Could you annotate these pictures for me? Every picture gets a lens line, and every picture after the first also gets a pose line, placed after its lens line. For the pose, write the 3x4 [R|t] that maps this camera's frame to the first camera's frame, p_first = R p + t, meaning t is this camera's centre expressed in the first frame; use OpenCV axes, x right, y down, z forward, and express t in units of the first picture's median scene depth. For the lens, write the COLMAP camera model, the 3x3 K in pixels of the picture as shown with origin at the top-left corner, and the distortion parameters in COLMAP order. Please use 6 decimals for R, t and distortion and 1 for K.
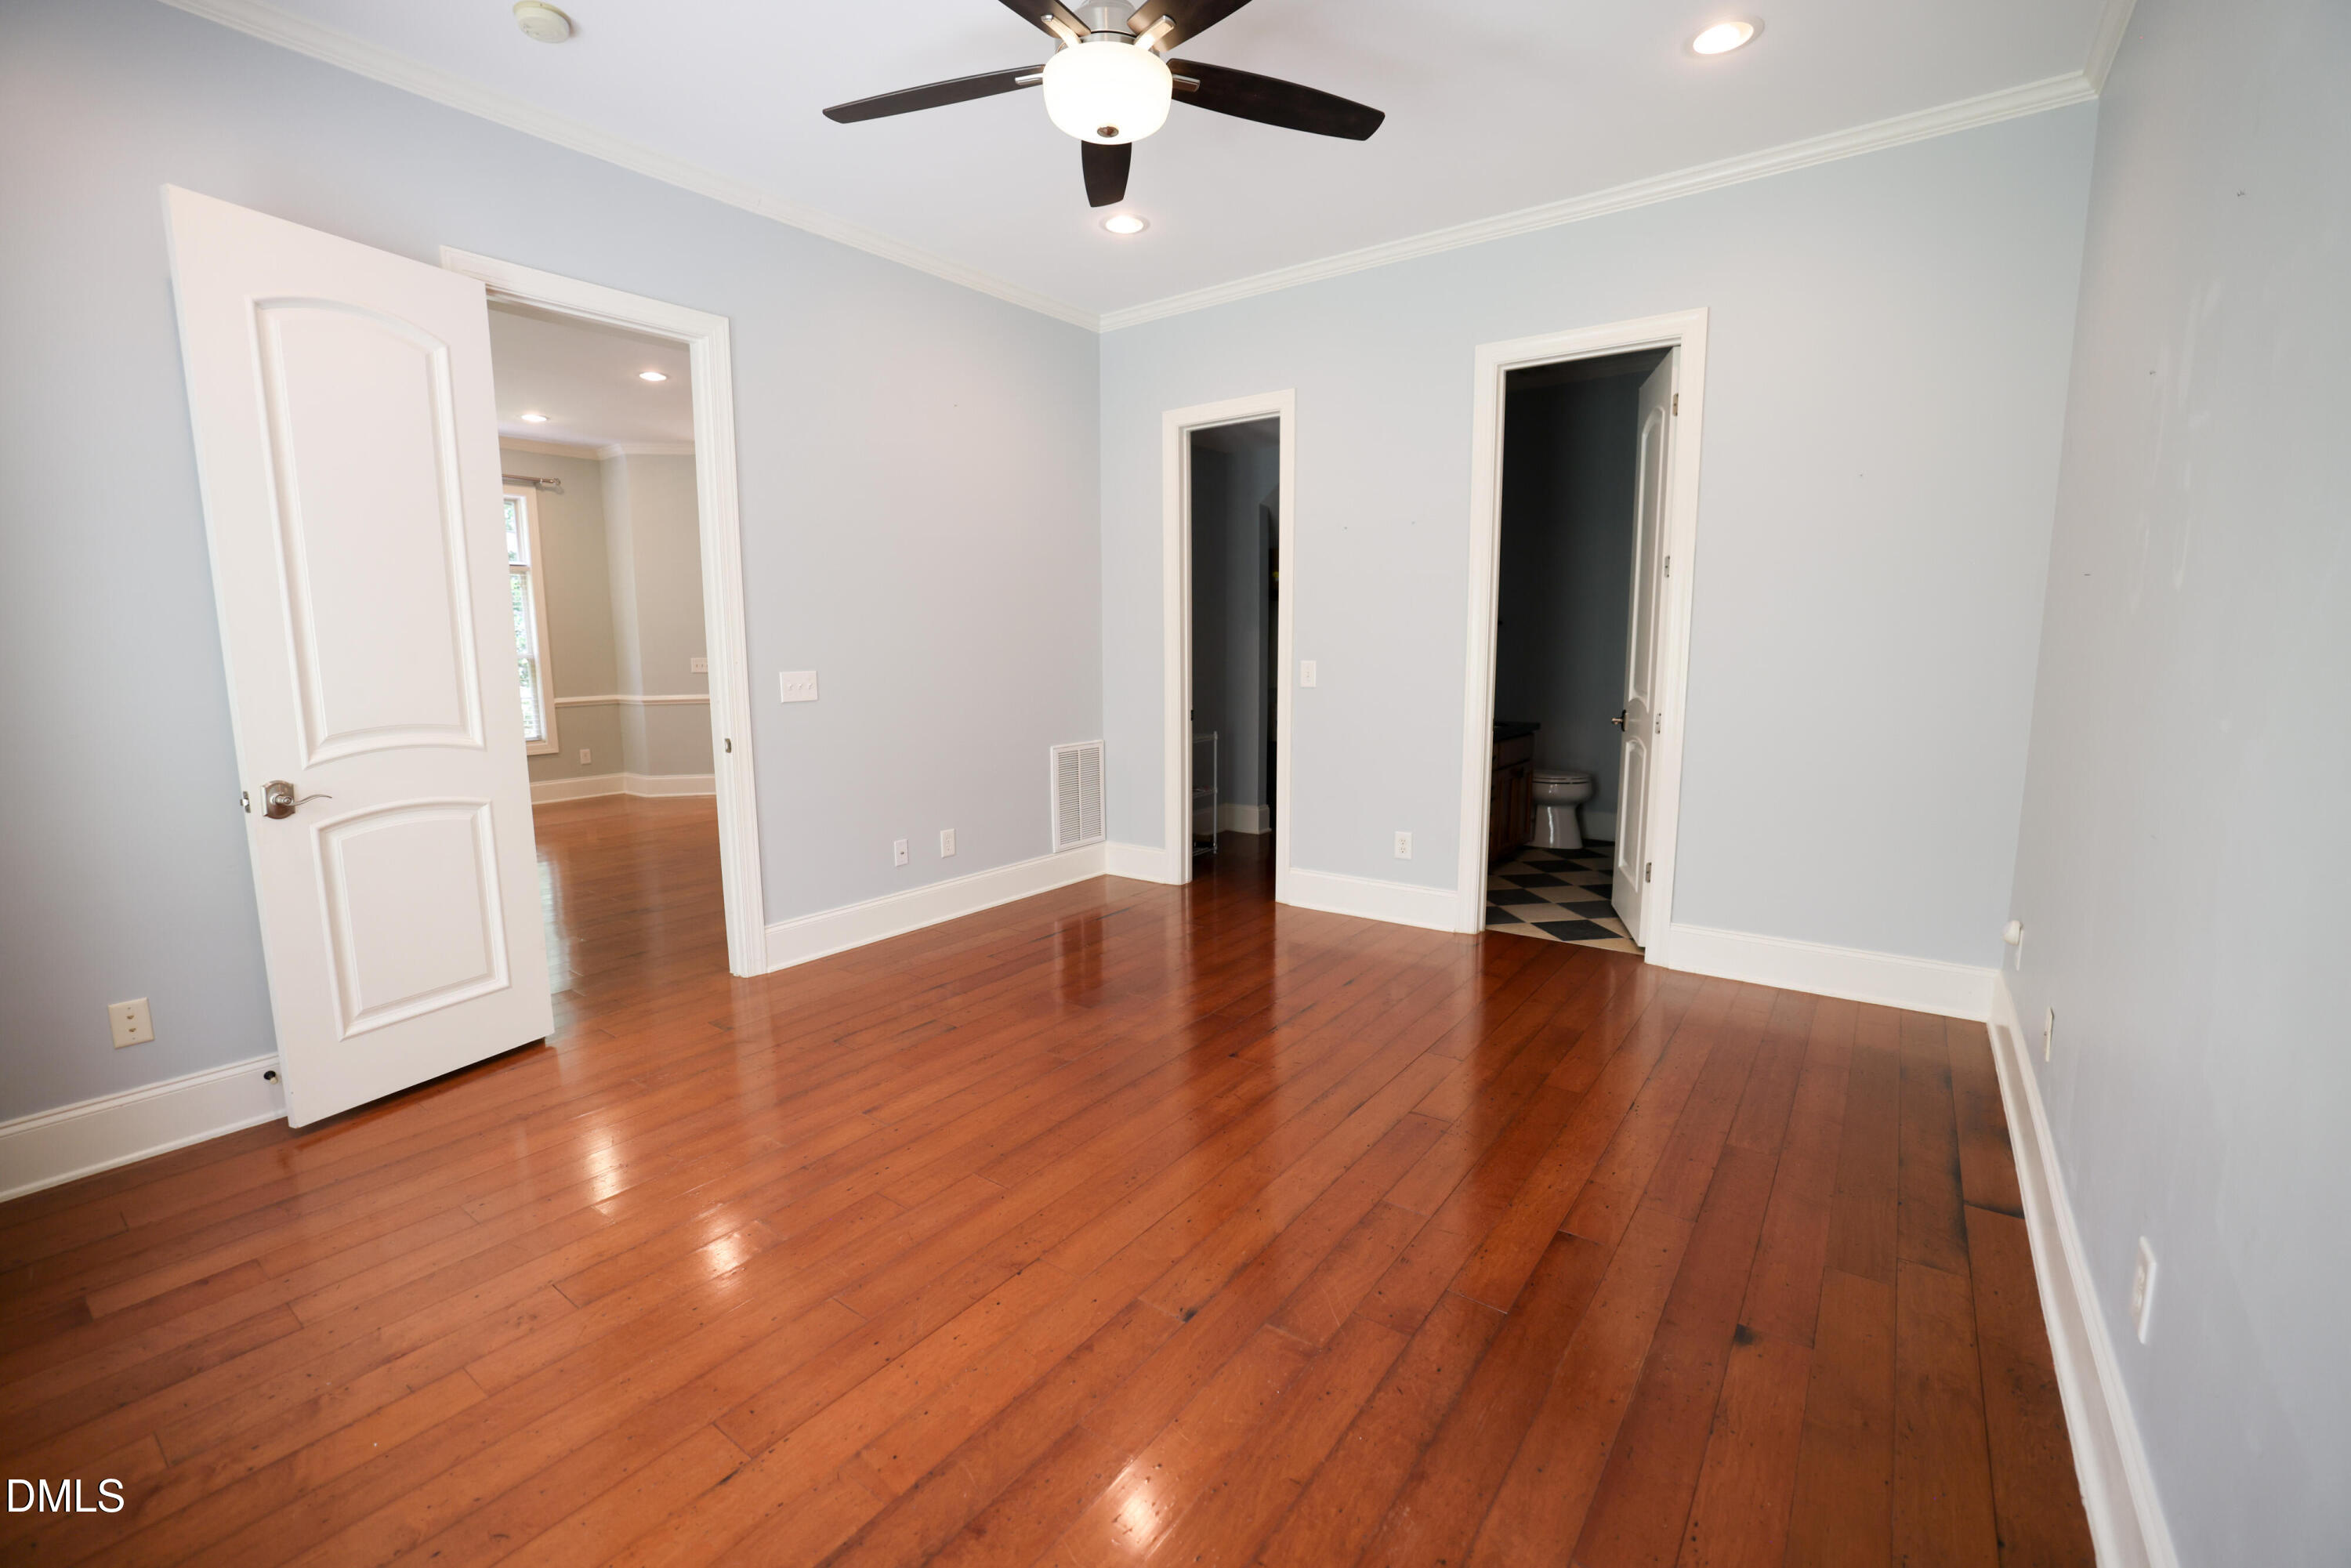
lens RADIAL K [[1005.7, 0, 1169.6], [0, 1005.7, 778.4], [0, 0, 1]] dist [-0.012487, 0.000404]
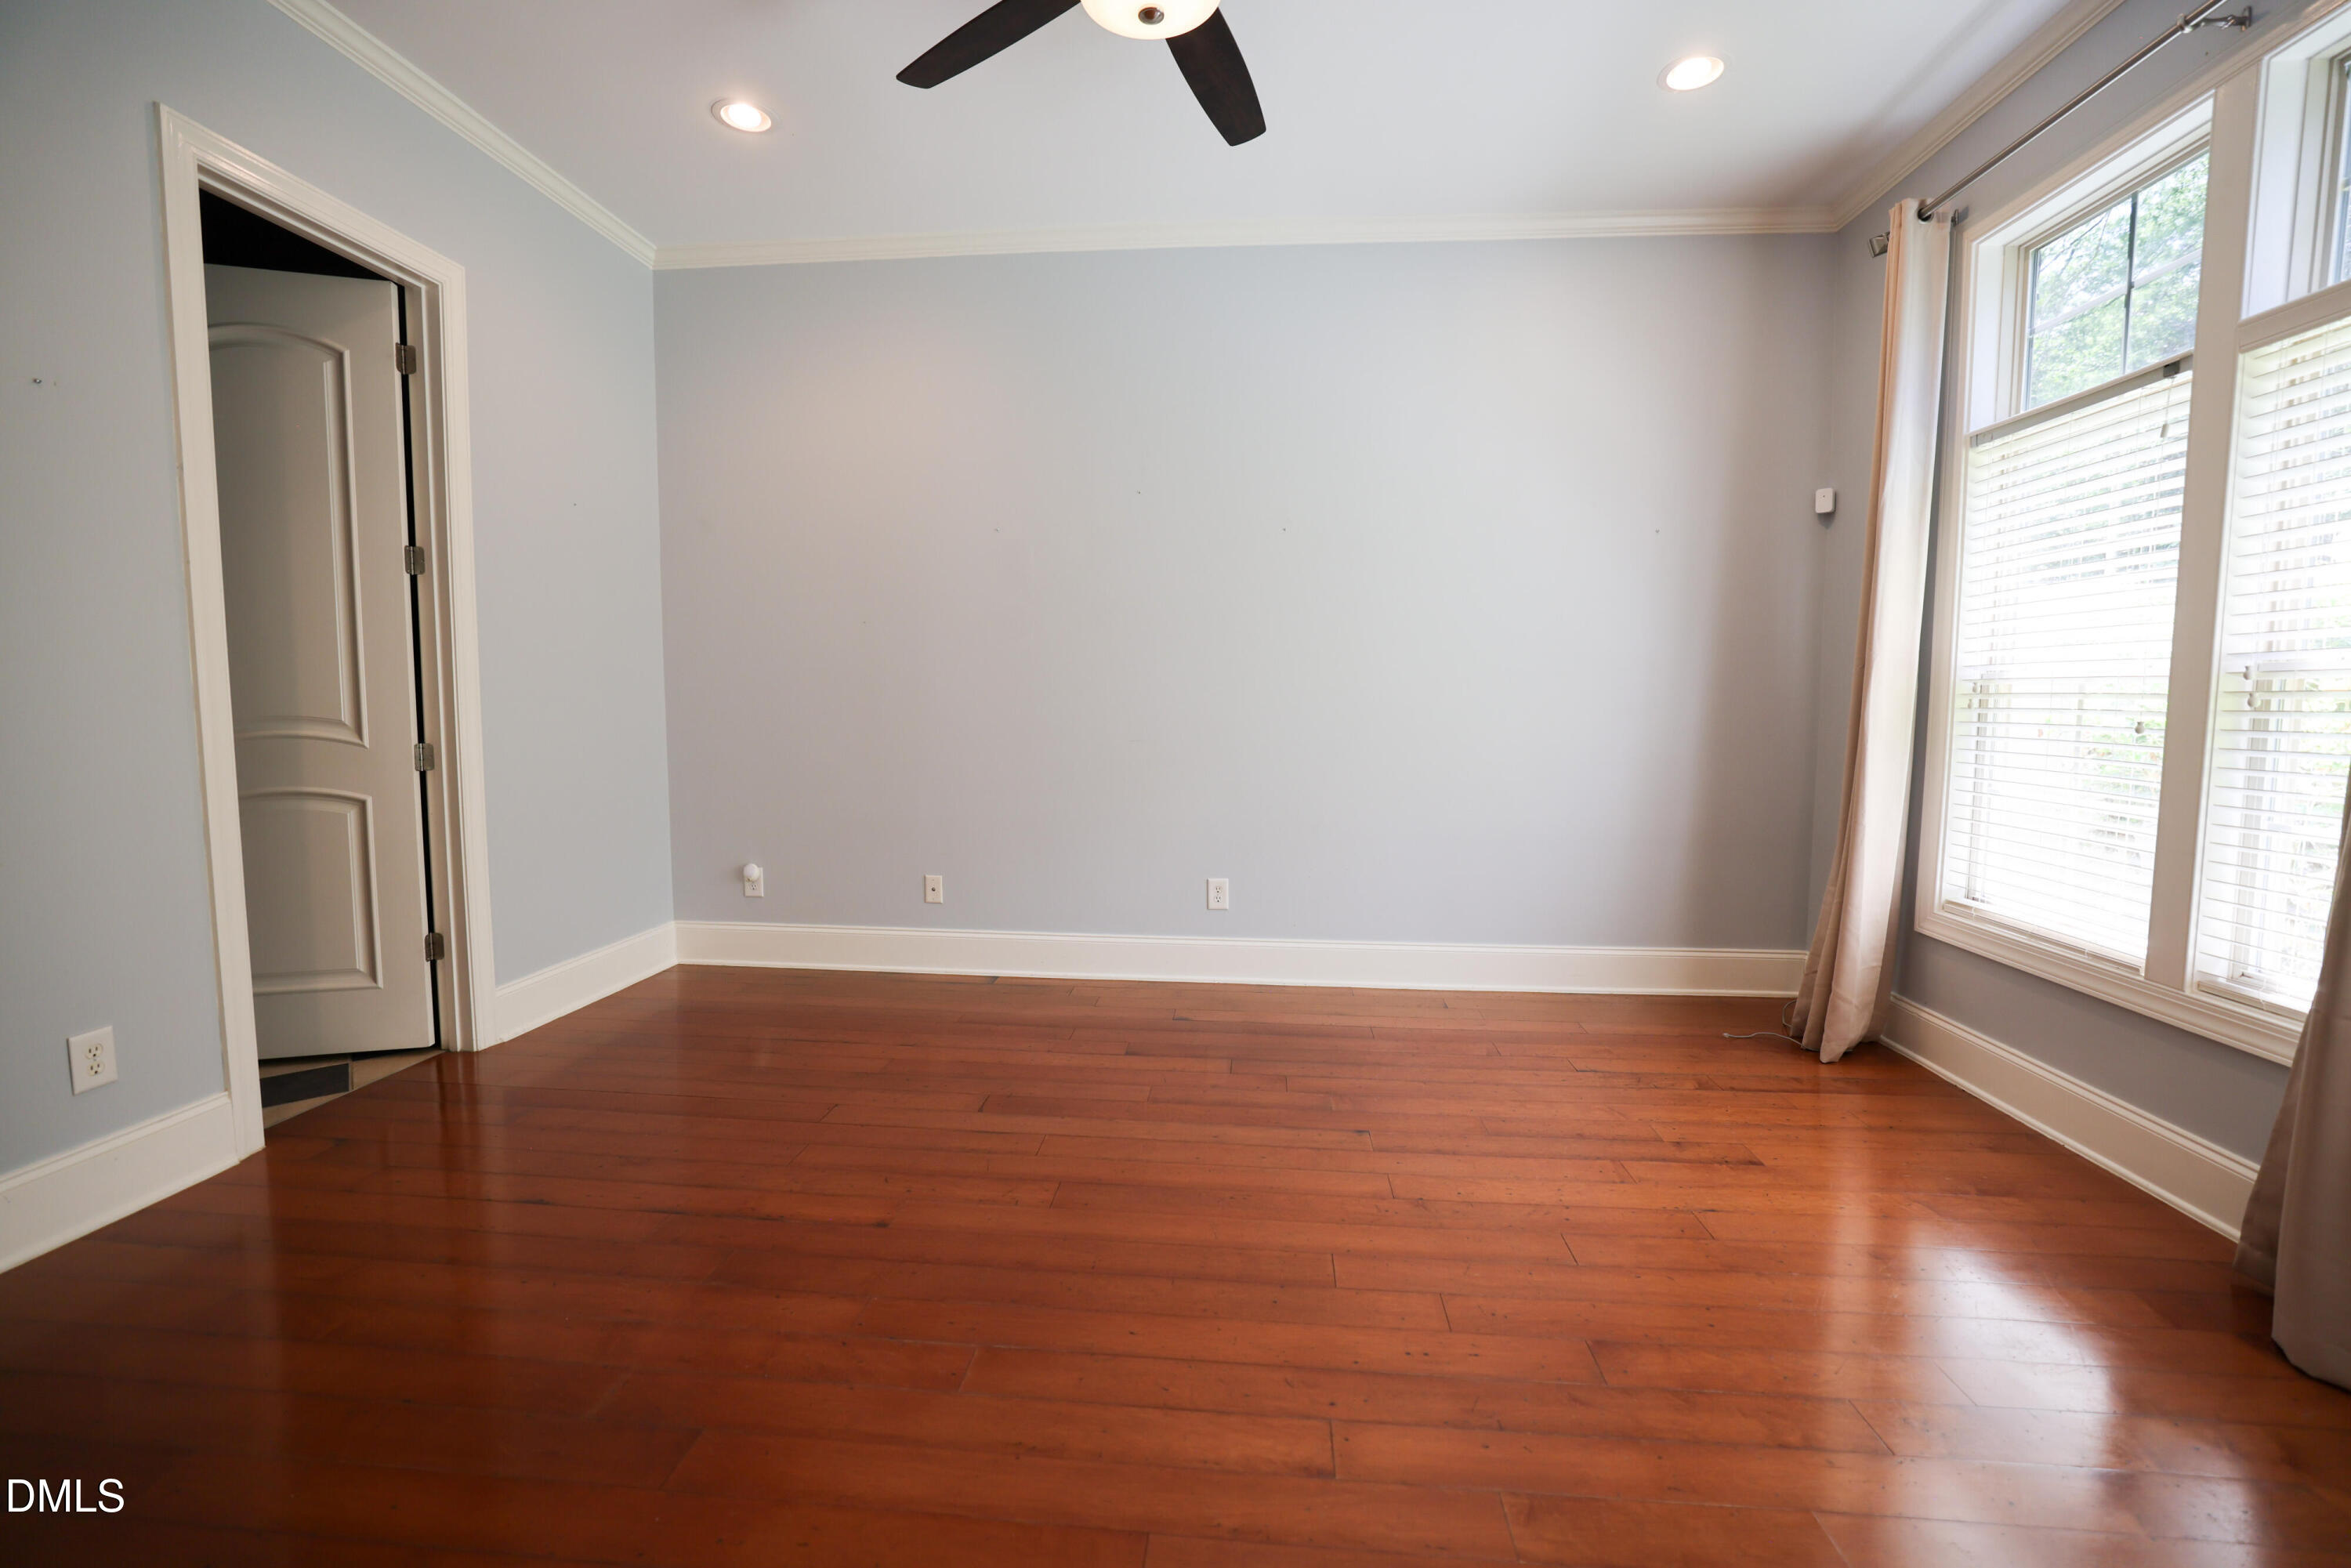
lens RADIAL K [[1005.7, 0, 1169.6], [0, 1005.7, 778.4], [0, 0, 1]] dist [-0.012487, 0.000404]
pose [[-0.514431, -0.064670, 0.855089, -0.982000], [0.116589, 0.982619, 0.144457, -0.166894], [-0.849569, 0.174007, -0.497950, 1.809197]]
